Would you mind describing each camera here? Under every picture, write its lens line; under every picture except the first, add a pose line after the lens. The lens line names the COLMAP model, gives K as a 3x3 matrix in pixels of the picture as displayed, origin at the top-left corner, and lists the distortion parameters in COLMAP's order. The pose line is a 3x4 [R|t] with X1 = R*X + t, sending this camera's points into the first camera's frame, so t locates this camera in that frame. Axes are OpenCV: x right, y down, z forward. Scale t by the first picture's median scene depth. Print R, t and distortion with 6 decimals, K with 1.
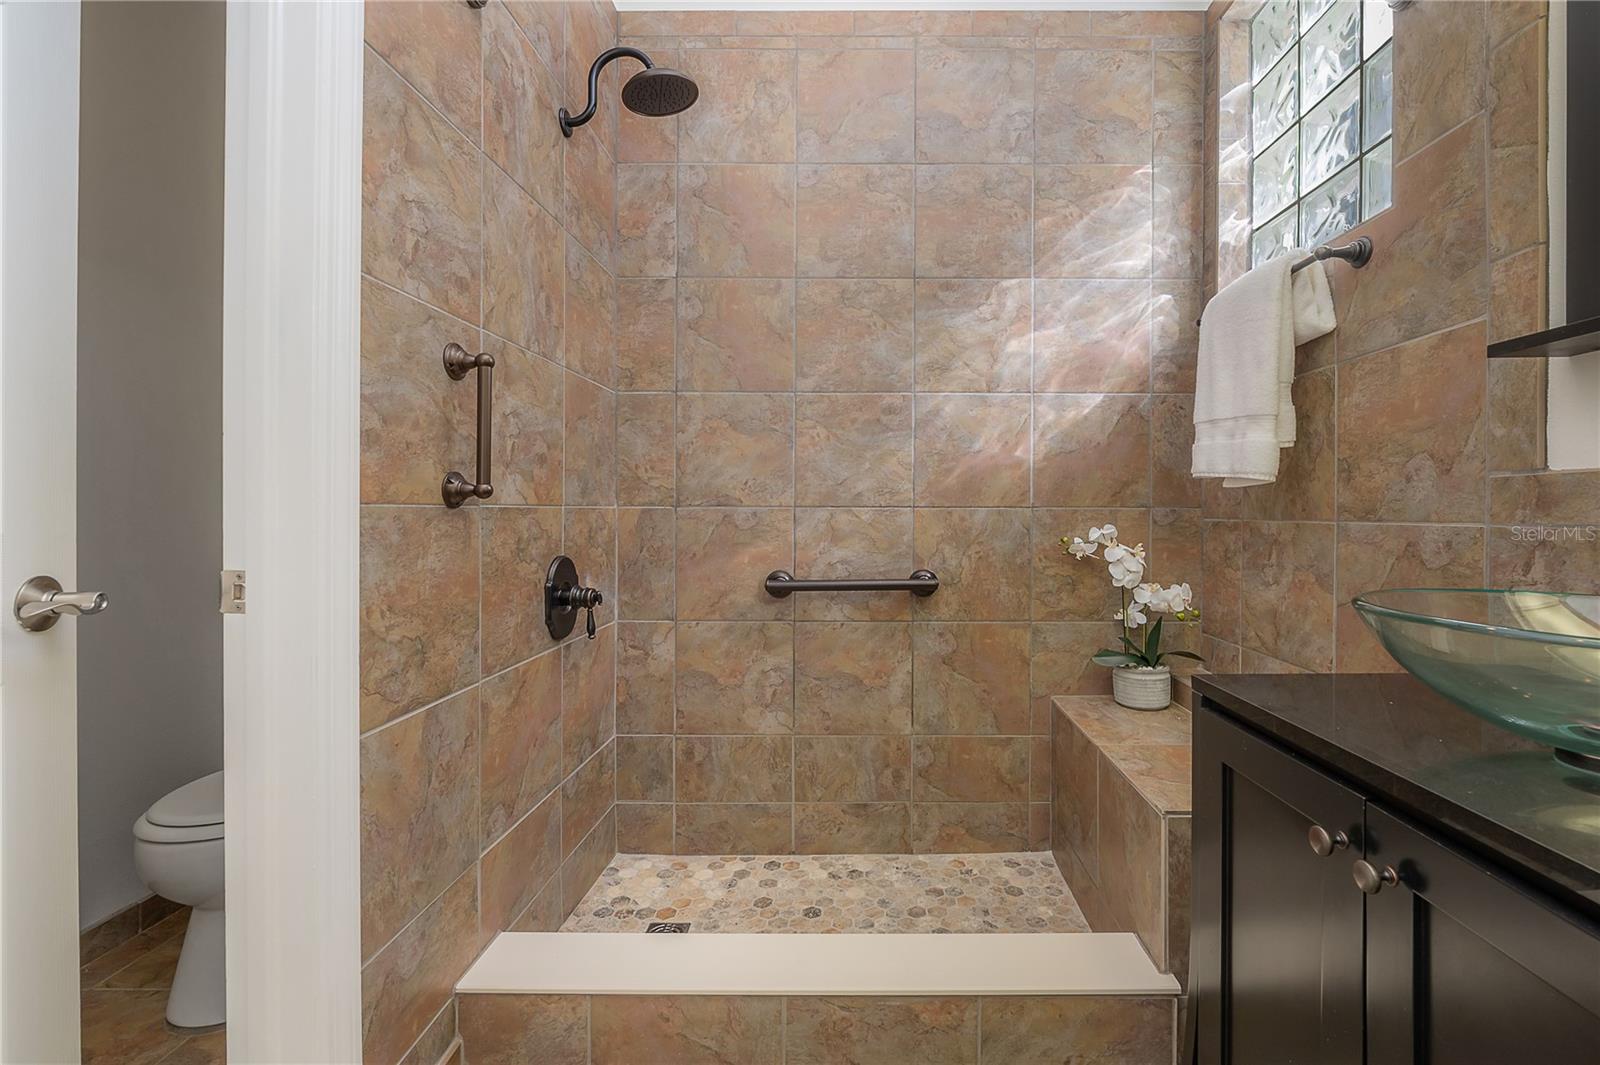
lens RADIAL K [[640.5, 0, 796.0], [0, 640.5, 521.0], [0, 0, 1]] dist [-0.006786, 0.001106]
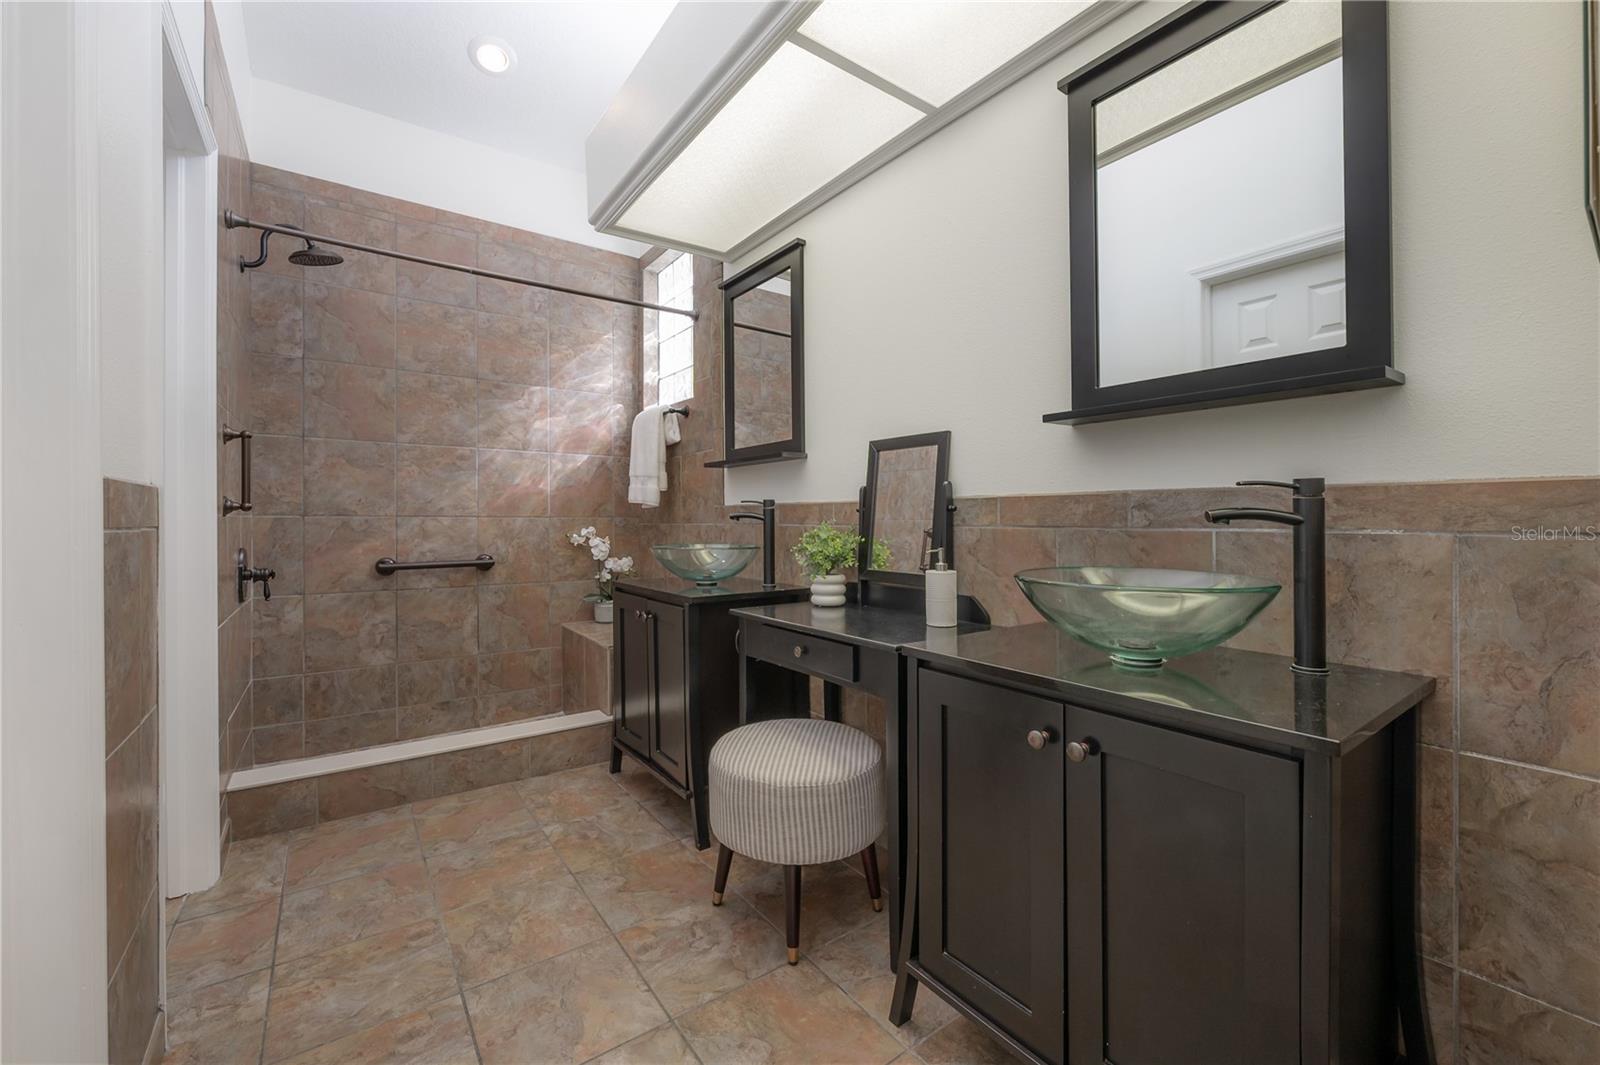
lens RADIAL K [[640.5, 0, 797.1], [0, 640.5, 527.5], [0, 0, 1]] dist [-0.006786, 0.001106]
pose [[0.746323, -0.007542, 0.665541, -0.307007], [0.011378, 0.999934, -0.001427, 0.017883], [-0.665487, 0.008637, 0.746360, -0.799971]]
